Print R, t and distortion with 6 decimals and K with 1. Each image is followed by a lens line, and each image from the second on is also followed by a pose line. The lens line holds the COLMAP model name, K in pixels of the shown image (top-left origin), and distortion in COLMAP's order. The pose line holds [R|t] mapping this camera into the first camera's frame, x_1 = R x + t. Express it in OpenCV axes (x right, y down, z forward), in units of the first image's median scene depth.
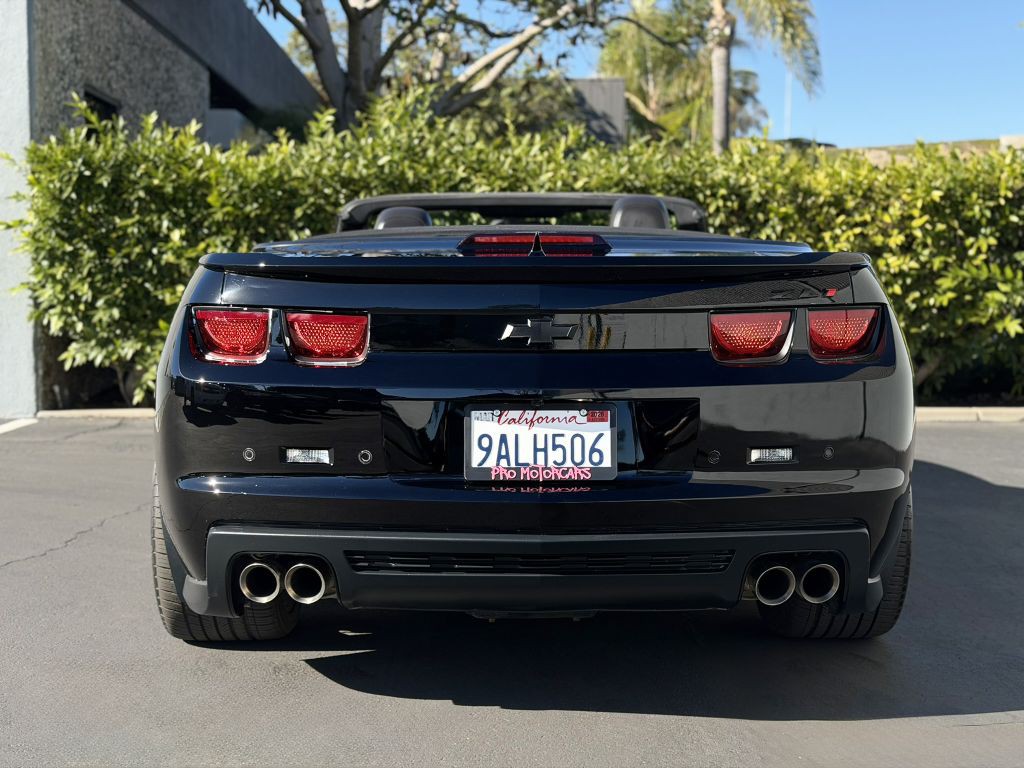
lens RADIAL K [[1448.1, 0, 512.0], [0, 1448.1, 384.0], [0, 0, 1]] dist [0.216469, -0.632206]
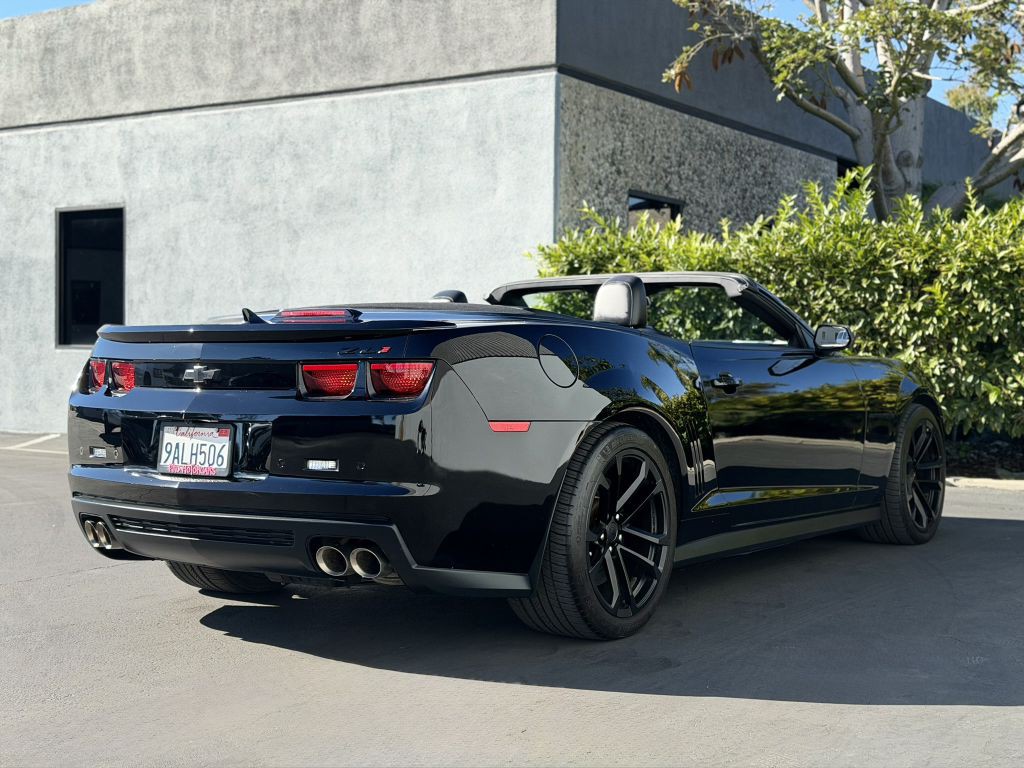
lens RADIAL K [[1448.1, 0, 512.0], [0, 1448.1, 384.0], [0, 0, 1]] dist [0.216469, -0.632206]
pose [[0.810120, 0.011078, -0.586160, 0.361785], [-0.042367, 0.998314, -0.039688, 0.005979], [0.584731, 0.056986, 0.809223, -0.008170]]
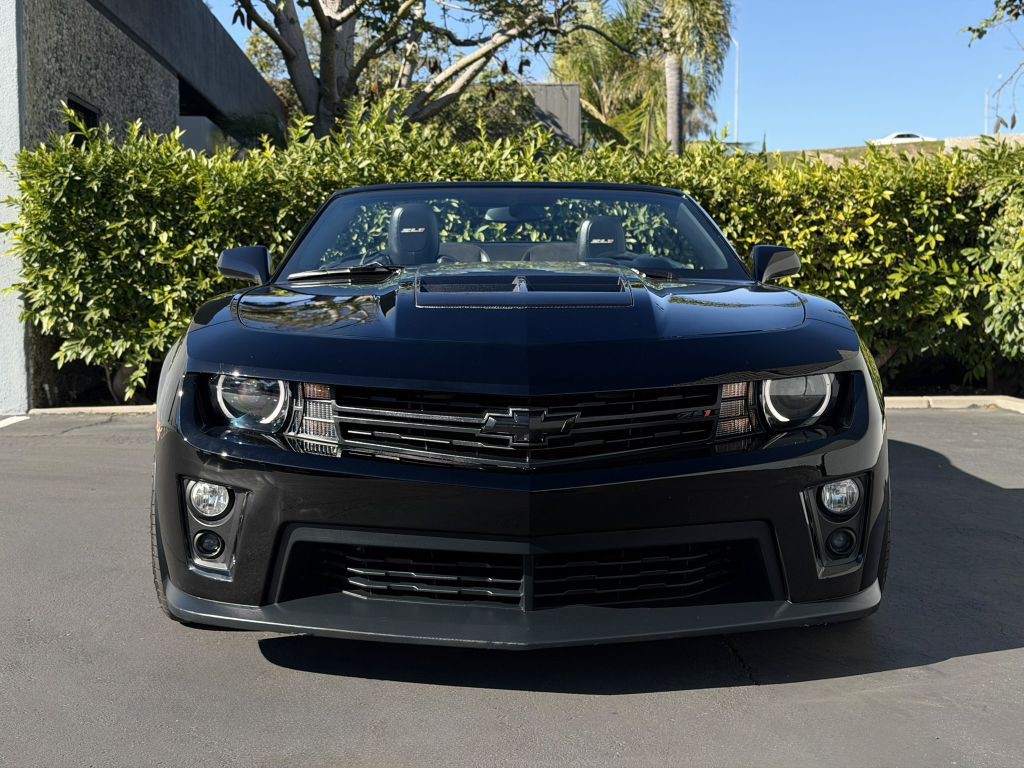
lens RADIAL K [[1448.1, 0, 512.0], [0, 1448.1, 384.0], [0, 0, 1]] dist [0.216469, -0.632206]
pose [[0.999396, -0.010957, 0.032983, -0.017410], [0.011073, 0.999933, -0.003349, 0.008368], [-0.032944, 0.003713, 0.999450, -0.044718]]
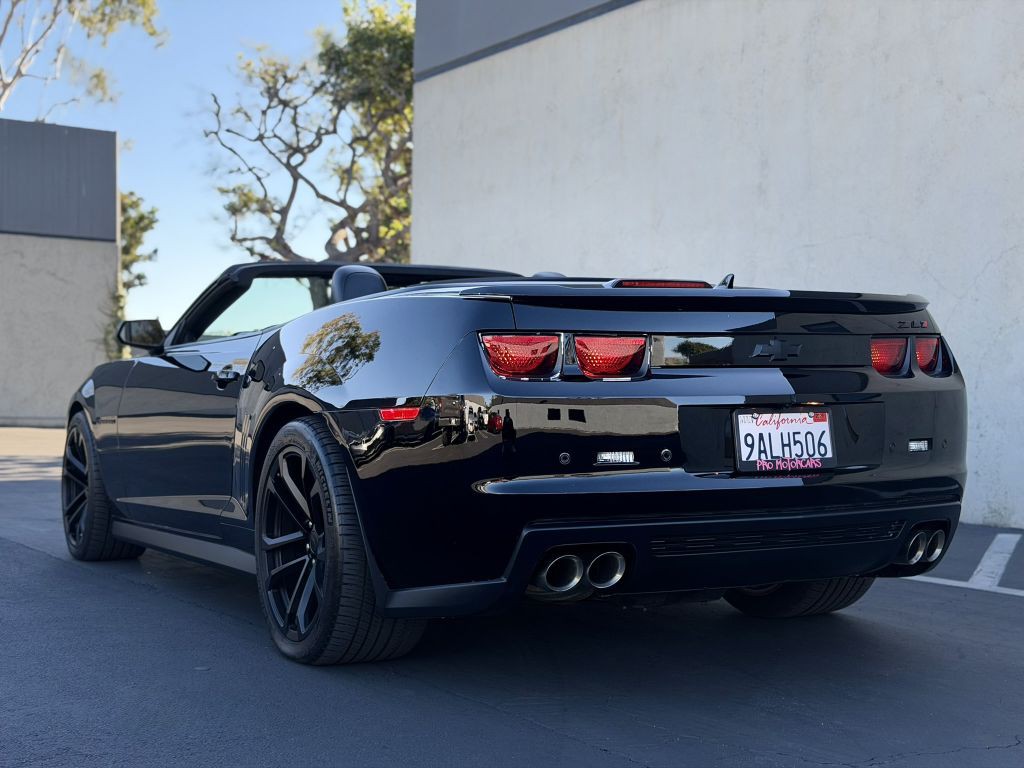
lens RADIAL K [[1448.1, 0, 512.0], [0, 1448.1, 384.0], [0, 0, 1]] dist [0.216469, -0.632206]
pose [[0.883287, -0.009479, 0.468738, -0.238662], [0.043472, 0.997144, -0.061755, 0.018684], [-0.466814, 0.074924, 0.881176, 0.004074]]
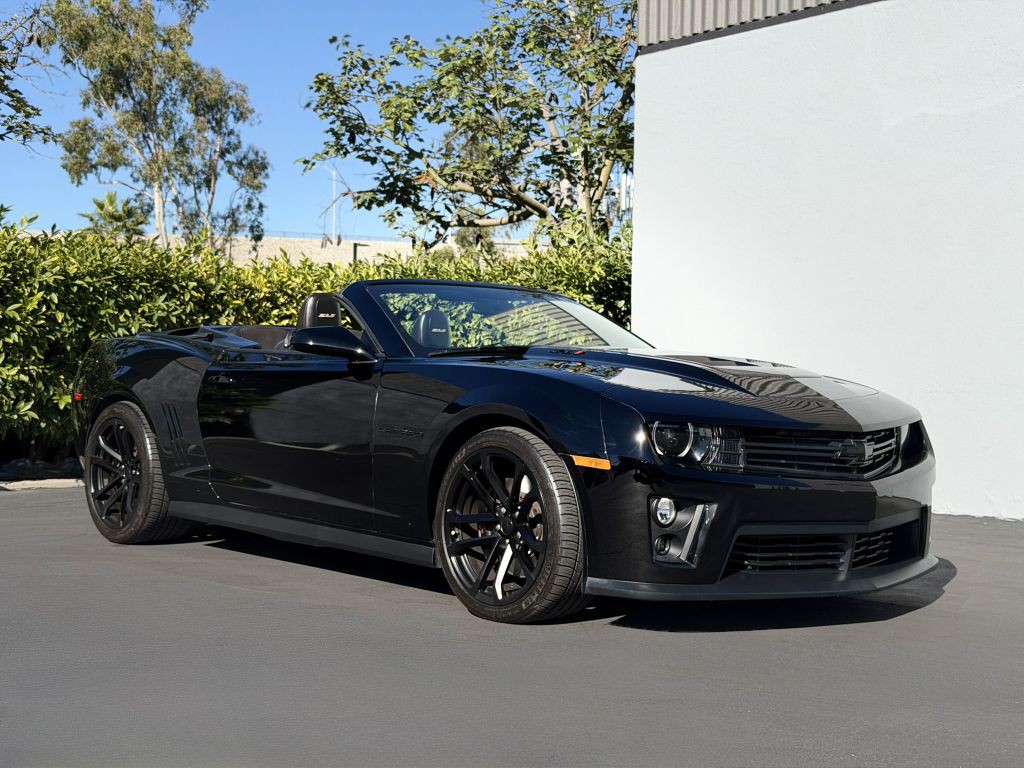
lens RADIAL K [[1448.1, 0, 512.0], [0, 1448.1, 384.0], [0, 0, 1]] dist [0.216469, -0.632206]
pose [[0.737285, 0.003418, 0.675573, -0.442490], [0.040223, 0.997991, -0.048947, 0.013805], [-0.674383, 0.063261, 0.735667, -0.017578]]
